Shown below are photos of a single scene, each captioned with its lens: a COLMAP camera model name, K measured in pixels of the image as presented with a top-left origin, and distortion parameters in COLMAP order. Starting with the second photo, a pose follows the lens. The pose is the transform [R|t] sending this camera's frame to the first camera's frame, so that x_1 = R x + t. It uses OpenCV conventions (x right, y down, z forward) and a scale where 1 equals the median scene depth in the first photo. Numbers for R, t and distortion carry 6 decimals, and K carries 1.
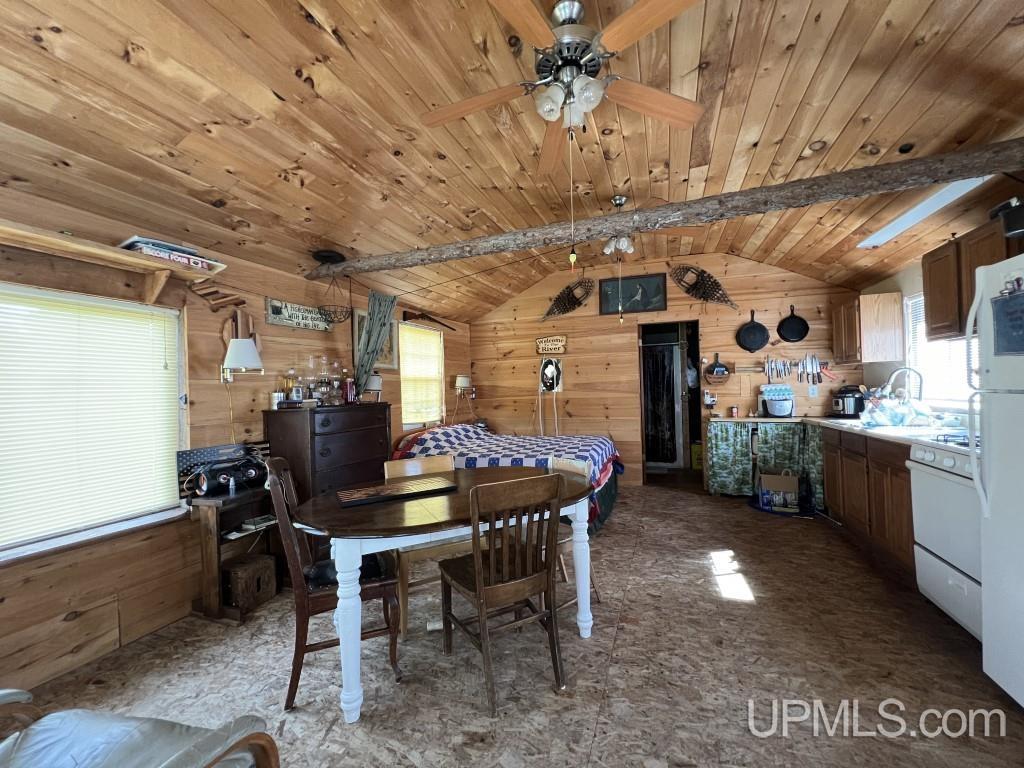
lens RADIAL K [[409.8, 0, 513.3], [0, 409.8, 384.7], [0, 0, 1]] dist [0.000239, 0.000244]
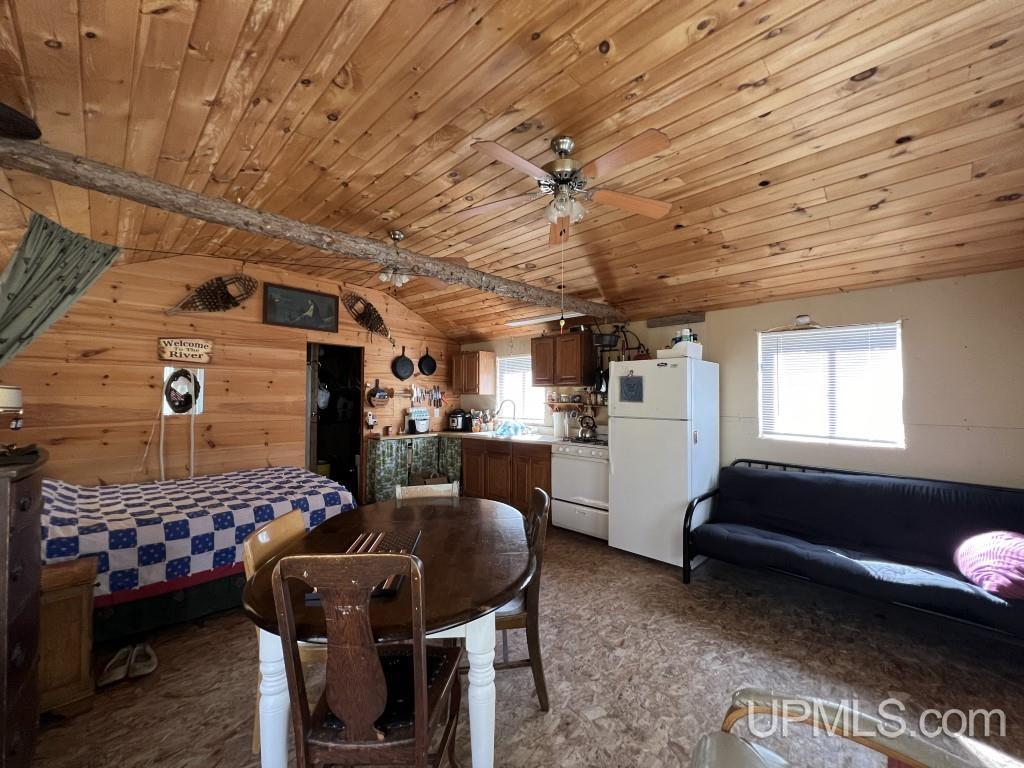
lens RADIAL K [[409.8, 0, 513.3], [0, 409.8, 384.7], [0, 0, 1]] dist [0.000239, 0.000244]
pose [[0.402399, 0.055381, 0.913788, -0.582982], [-0.020281, 0.998463, -0.051581, -0.016865], [-0.915240, 0.002224, 0.402904, 0.309118]]
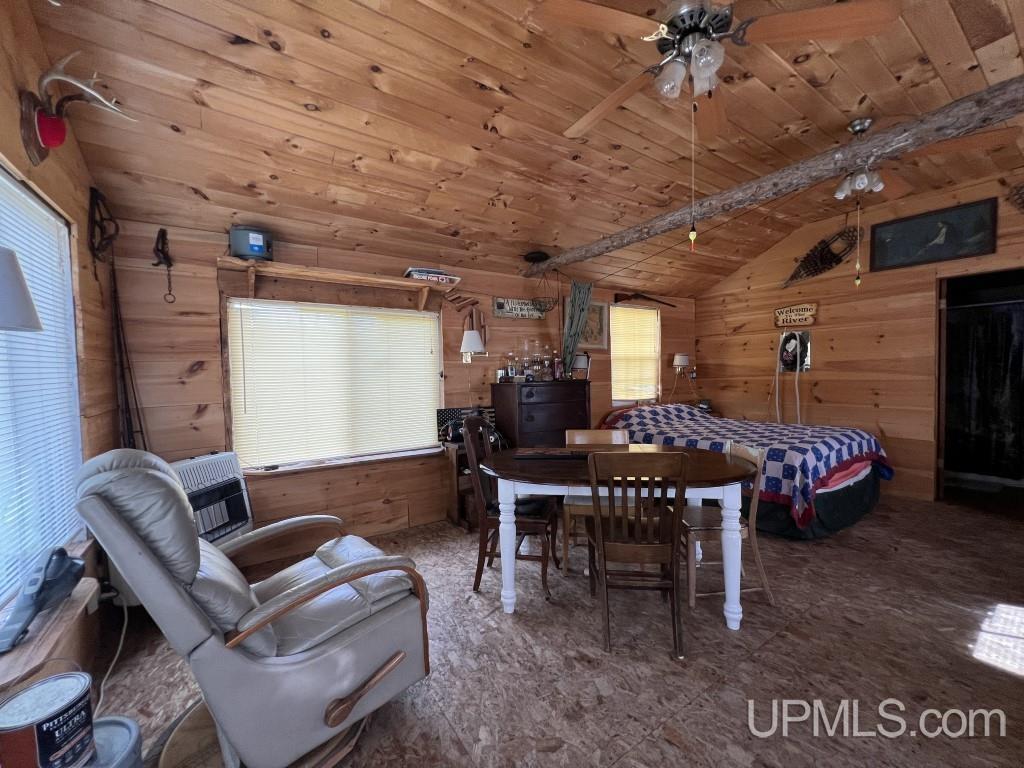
lens RADIAL K [[409.8, 0, 513.3], [0, 409.8, 384.7], [0, 0, 1]] dist [0.000239, 0.000244]
pose [[0.816717, 0.029695, -0.576273, 0.189588], [0.001652, 0.998551, 0.053795, -0.003575], [0.577036, -0.044888, 0.815485, -0.032173]]
